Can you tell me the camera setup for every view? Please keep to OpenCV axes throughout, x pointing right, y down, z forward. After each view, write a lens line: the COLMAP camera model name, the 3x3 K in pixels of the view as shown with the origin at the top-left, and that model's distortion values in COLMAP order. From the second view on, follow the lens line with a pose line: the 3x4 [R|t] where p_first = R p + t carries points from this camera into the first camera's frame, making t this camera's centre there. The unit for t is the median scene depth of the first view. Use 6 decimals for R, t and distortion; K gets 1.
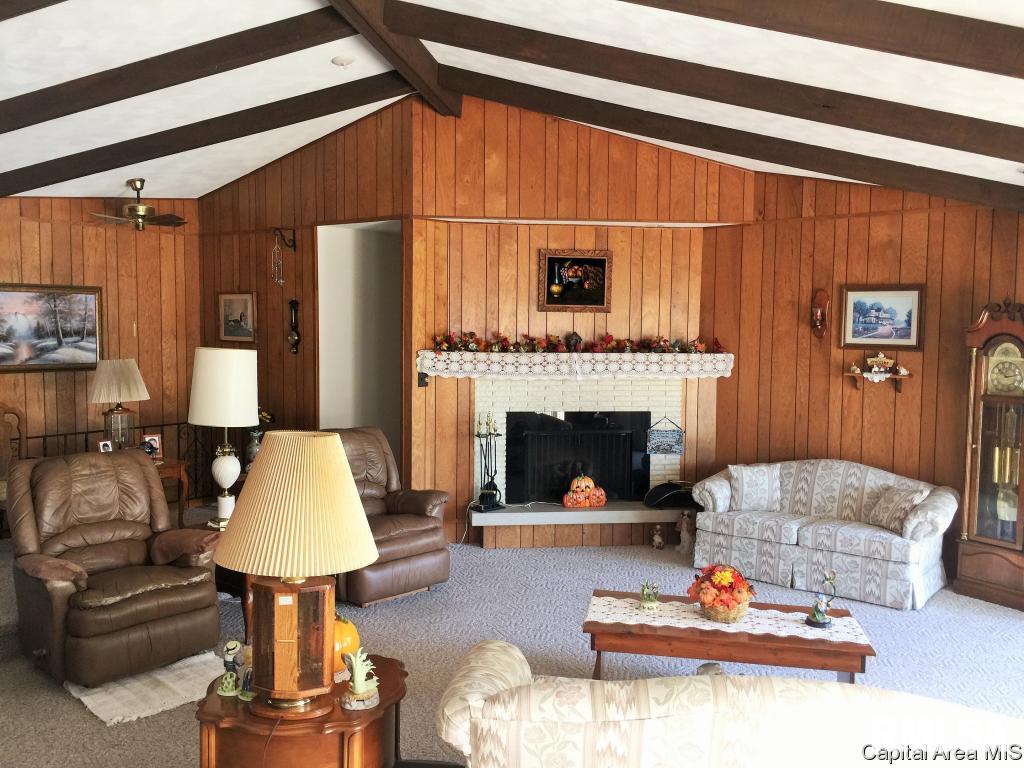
lens RADIAL K [[877.9, 0, 511.5], [0, 877.9, 377.8], [0, 0, 1]] dist [0.076401, -0.103171]
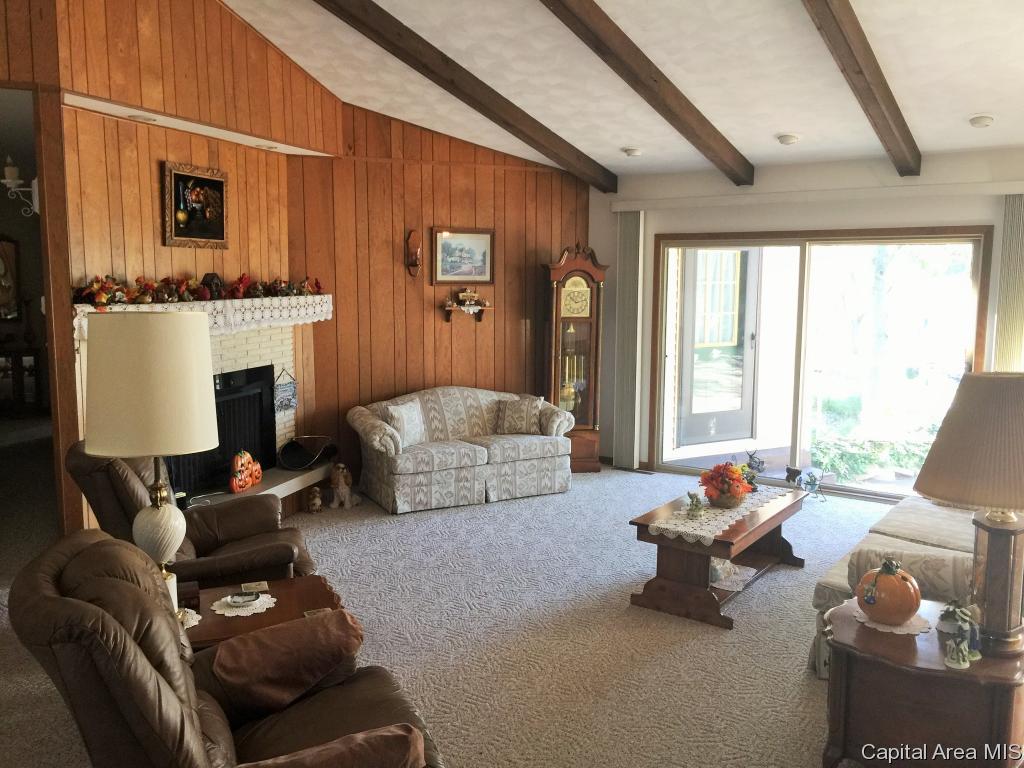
lens RADIAL K [[877.9, 0, 511.5], [0, 877.9, 377.8], [0, 0, 1]] dist [0.076401, -0.103171]
pose [[0.419990, -0.121821, 0.899315, -0.565792], [0.059680, 0.992512, 0.106574, -0.029457], [-0.905564, 0.008911, 0.424115, 0.445226]]
